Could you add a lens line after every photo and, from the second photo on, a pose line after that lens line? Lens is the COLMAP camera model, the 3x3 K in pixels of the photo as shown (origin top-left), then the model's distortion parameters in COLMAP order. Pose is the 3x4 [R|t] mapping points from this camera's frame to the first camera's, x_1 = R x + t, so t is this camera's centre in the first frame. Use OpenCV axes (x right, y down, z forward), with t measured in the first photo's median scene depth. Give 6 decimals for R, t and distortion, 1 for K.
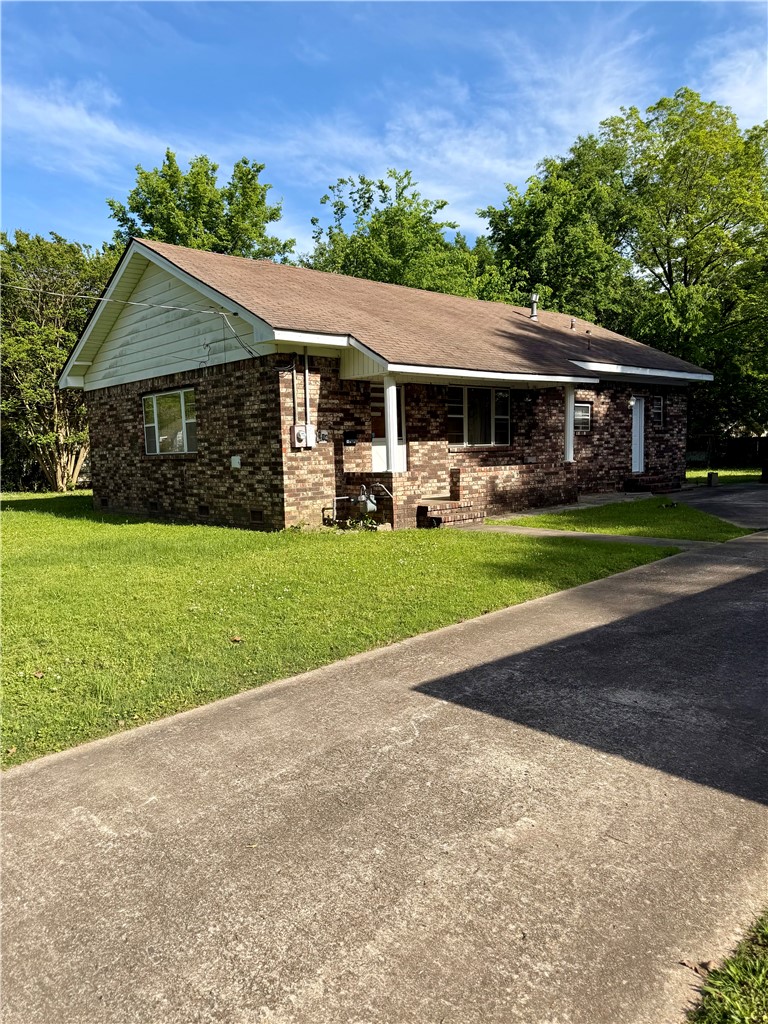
lens RADIAL K [[717.6, 0, 380.9], [0, 717.6, 515.8], [0, 0, 1]] dist [0.100607, -0.166459]
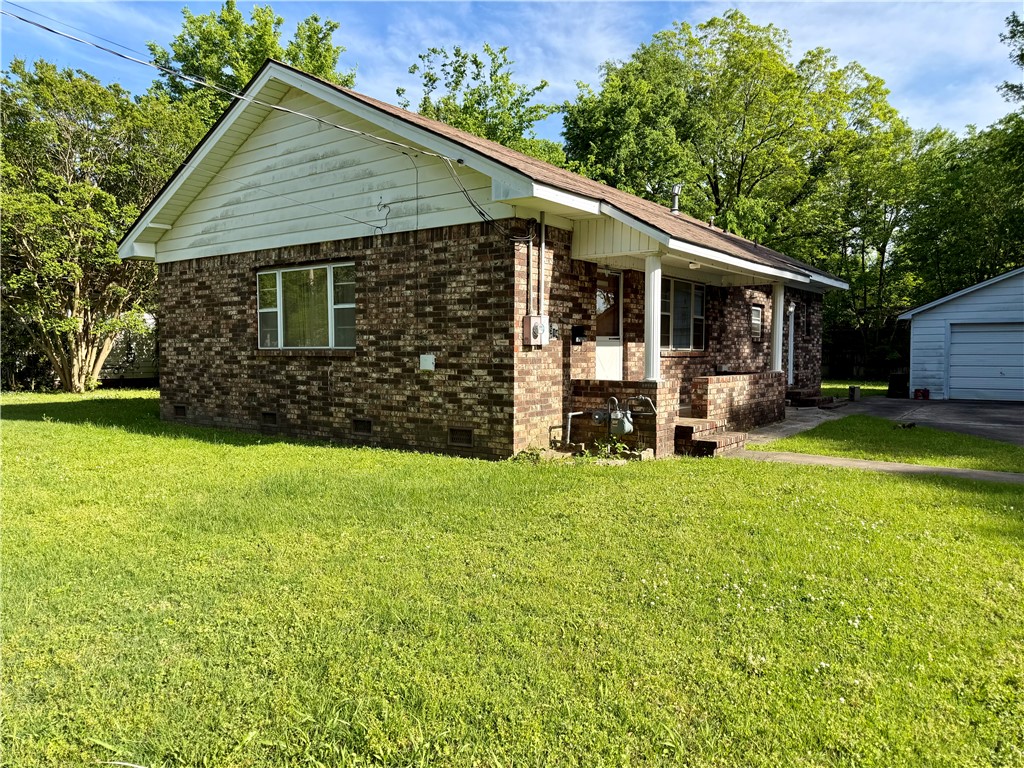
lens RADIAL K [[717.6, 0, 513.6], [0, 717.6, 380.4], [0, 0, 1]] dist [0.100607, -0.166459]
pose [[0.979636, 0.021334, 0.199644, -0.246351], [-0.010714, 0.998477, -0.054127, -0.016264], [-0.200494, 0.050886, 0.978372, 0.245763]]
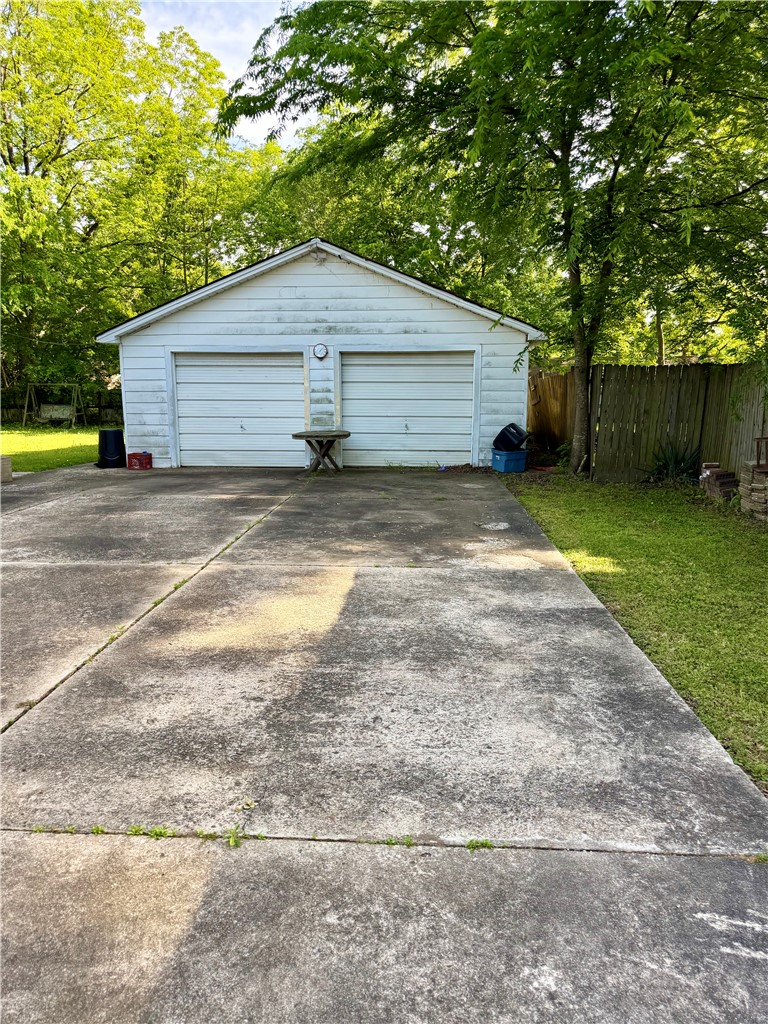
lens RADIAL K [[717.6, 0, 380.9], [0, 717.6, 515.8], [0, 0, 1]] dist [0.100607, -0.166459]
pose [[0.722750, -0.089575, 0.685280, 0.416398], [0.042708, 0.995459, 0.085076, -0.072401], [-0.689788, -0.032222, 0.723294, 0.597849]]
